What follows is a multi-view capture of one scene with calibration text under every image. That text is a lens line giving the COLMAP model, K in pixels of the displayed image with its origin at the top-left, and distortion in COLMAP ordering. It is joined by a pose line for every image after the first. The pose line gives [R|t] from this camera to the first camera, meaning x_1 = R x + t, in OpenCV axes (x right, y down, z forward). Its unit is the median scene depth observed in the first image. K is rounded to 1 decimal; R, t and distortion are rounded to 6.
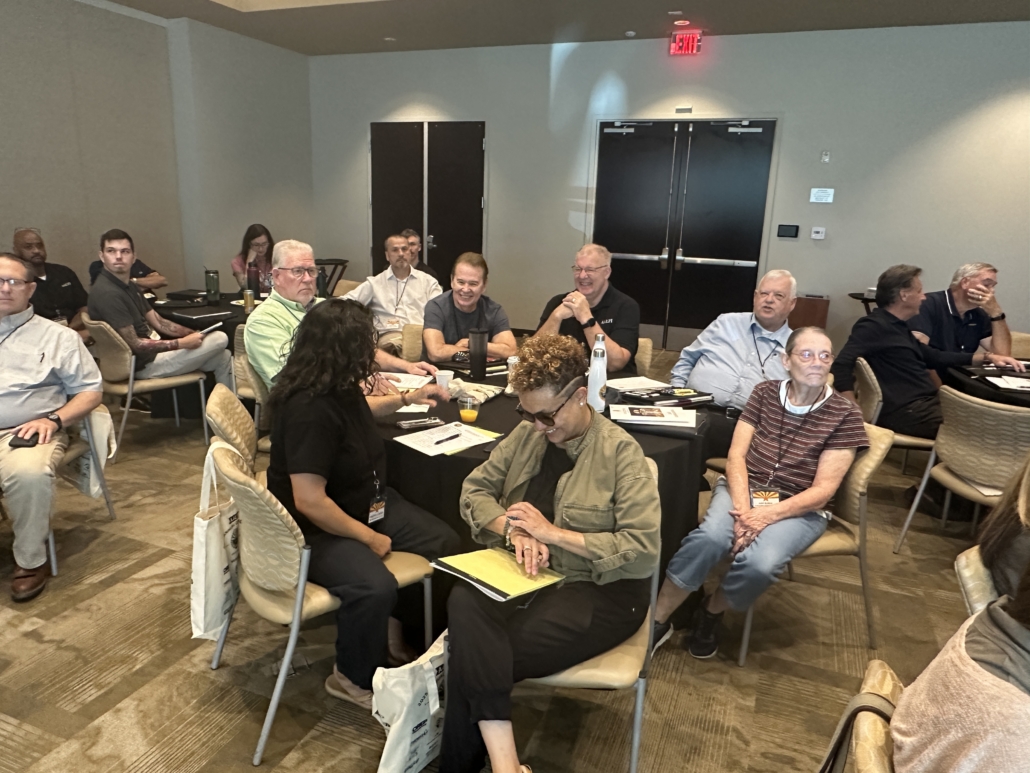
lens RADIAL K [[717.9, 0, 515.0], [0, 717.9, 386.5], [0, 0, 1]] dist [-0.006074, 0.003823]
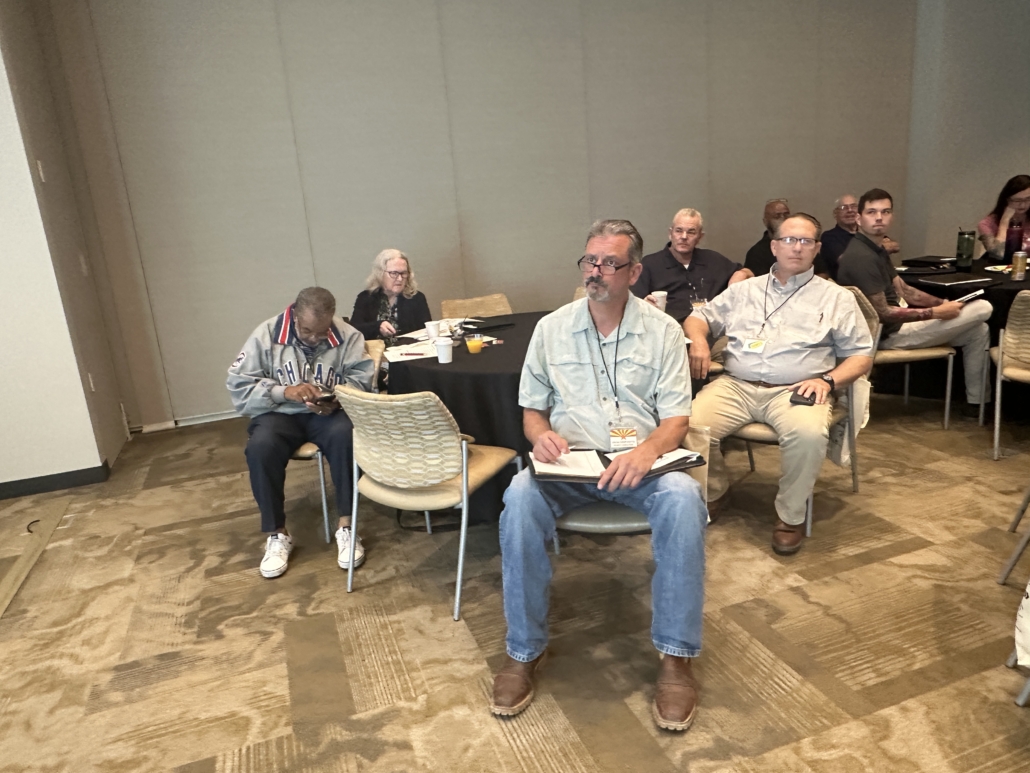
lens RADIAL K [[717.9, 0, 515.0], [0, 717.9, 386.5], [0, 0, 1]] dist [-0.006074, 0.003823]
pose [[0.670815, 0.106872, -0.733884, -0.202527], [-0.089292, 0.994003, 0.063133, 0.028972], [0.736230, 0.023180, 0.676335, 0.019184]]
